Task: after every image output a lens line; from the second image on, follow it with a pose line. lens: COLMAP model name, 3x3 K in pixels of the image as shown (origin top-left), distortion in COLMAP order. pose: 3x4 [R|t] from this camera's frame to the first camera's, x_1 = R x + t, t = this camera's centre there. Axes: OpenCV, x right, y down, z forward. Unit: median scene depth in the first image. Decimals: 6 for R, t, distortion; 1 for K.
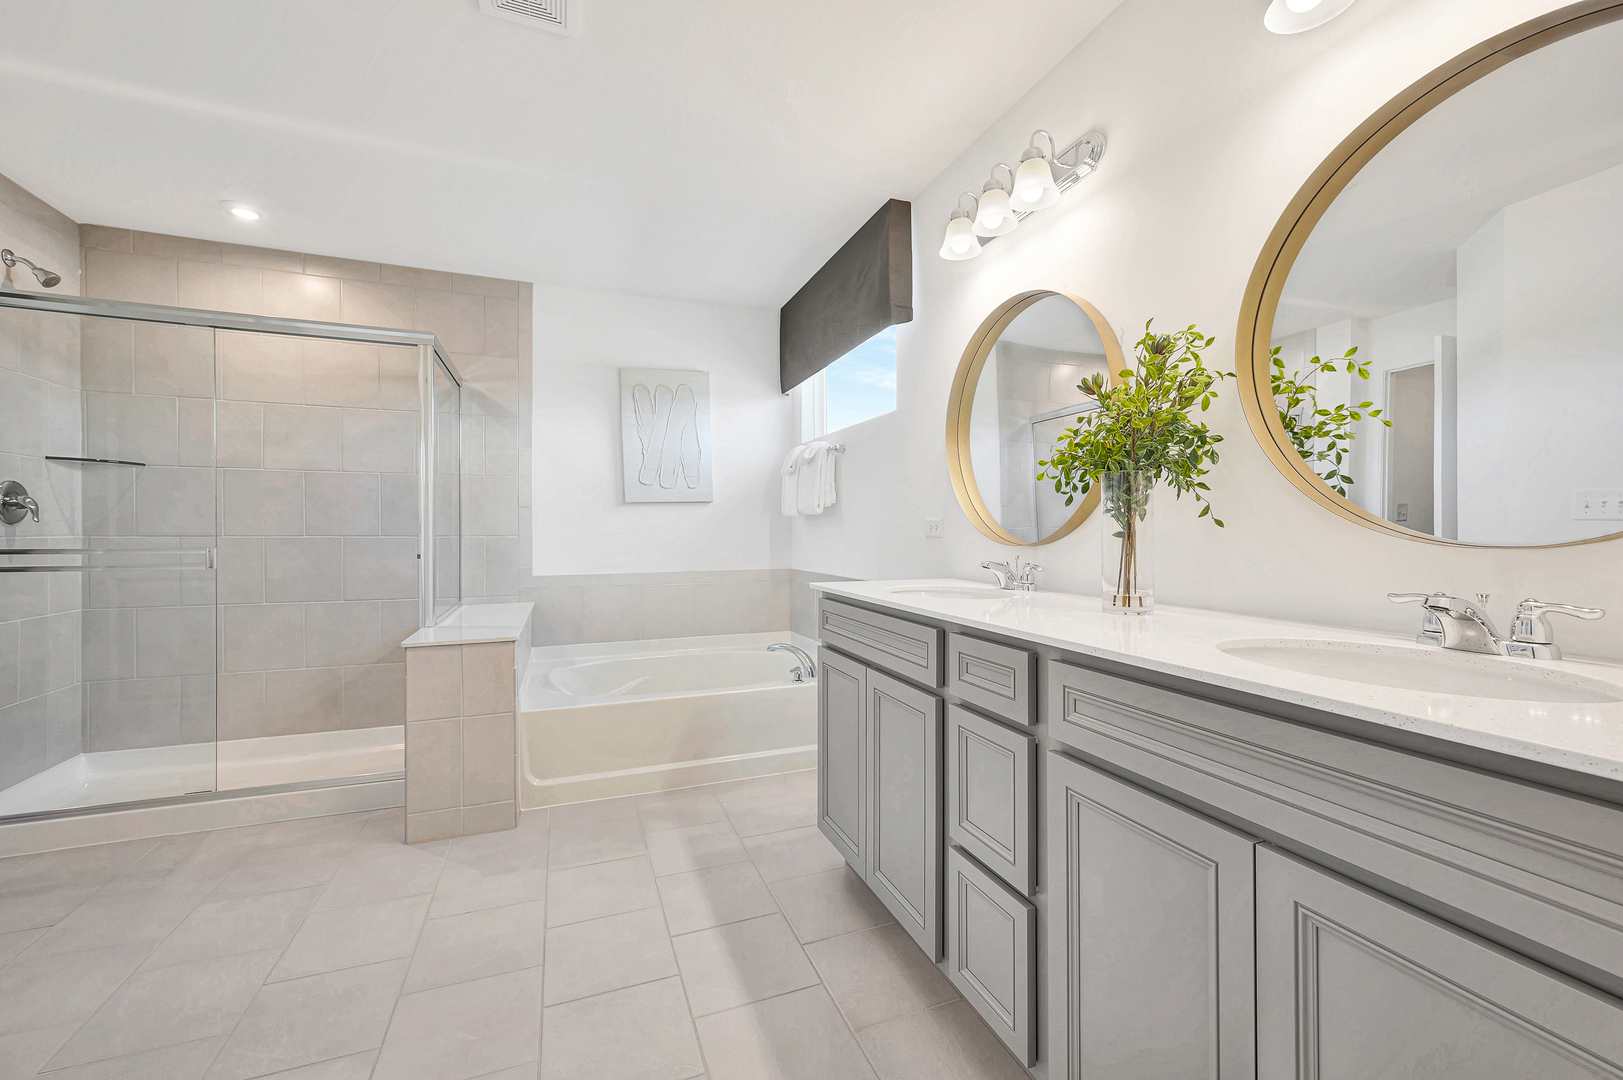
lens RADIAL K [[653.8, 0, 811.4], [0, 653.8, 531.5], [0, 0, 1]] dist [0.009468, -0.000036]
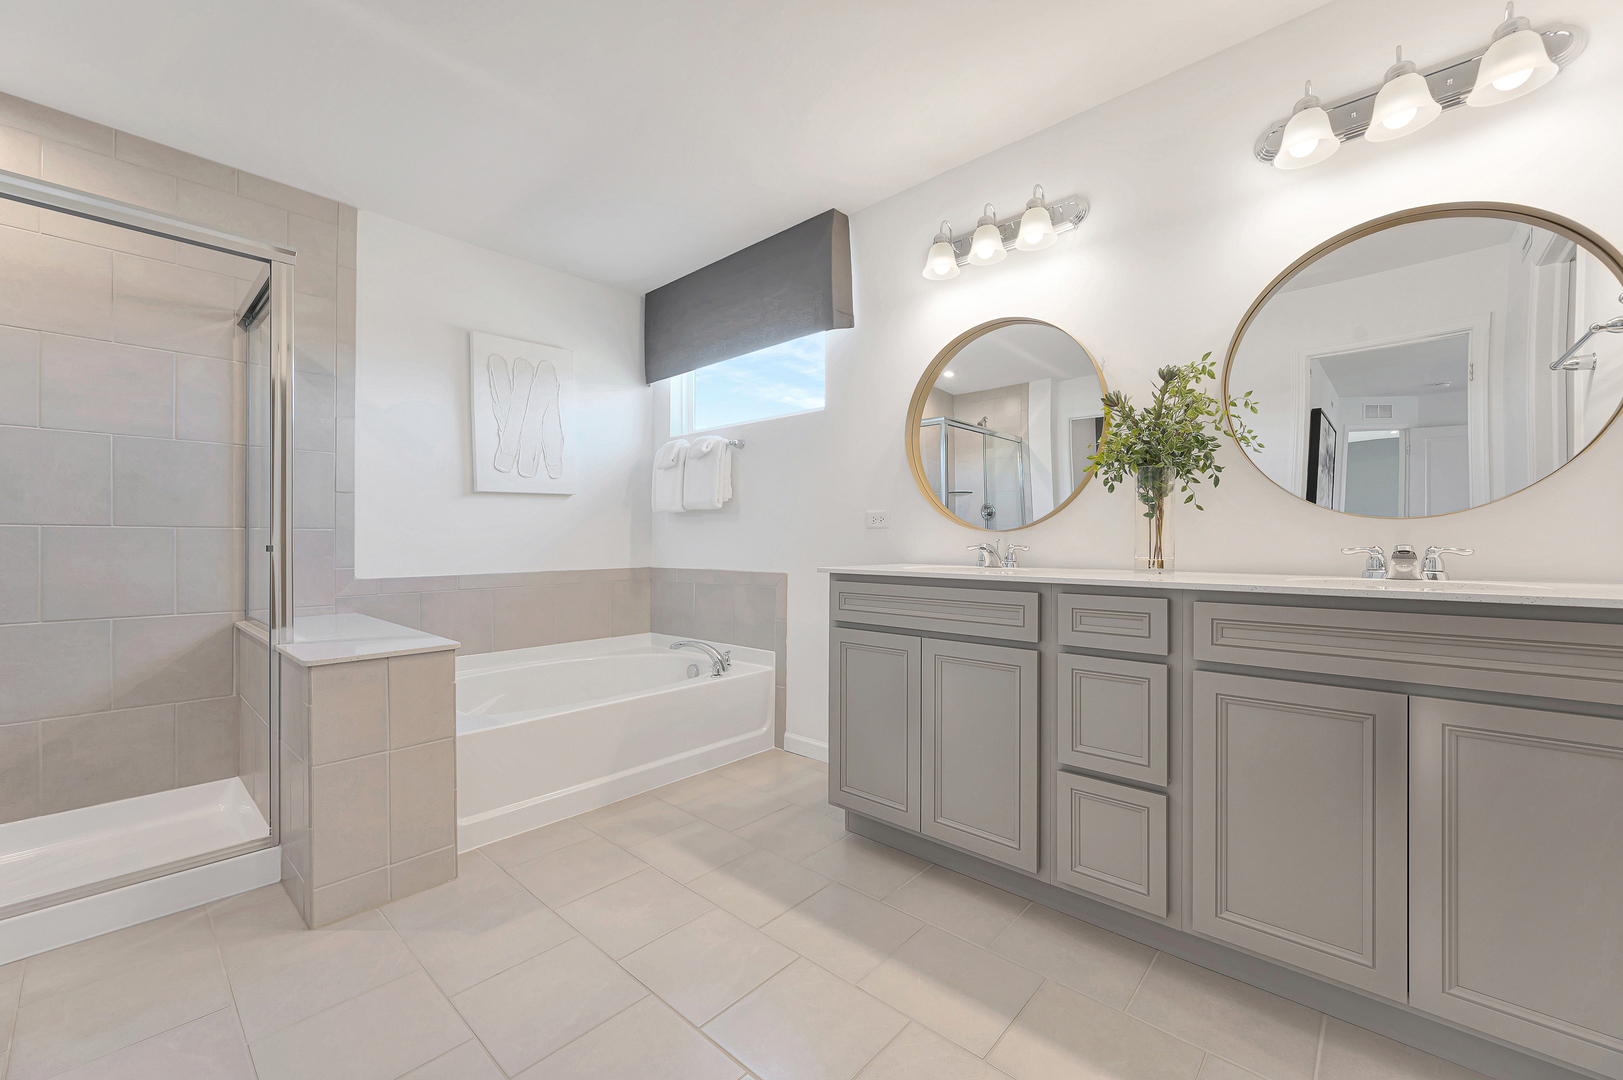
lens RADIAL K [[639.4, 0, 810.6], [0, 639.4, 552.3], [0, 0, 1]] dist [-0.000605, -0.000125]
pose [[0.893012, -0.006841, 0.449980, -0.393154], [0.000632, 0.999903, 0.013947, 0.033938], [-0.450031, -0.012170, 0.892930, 0.089804]]
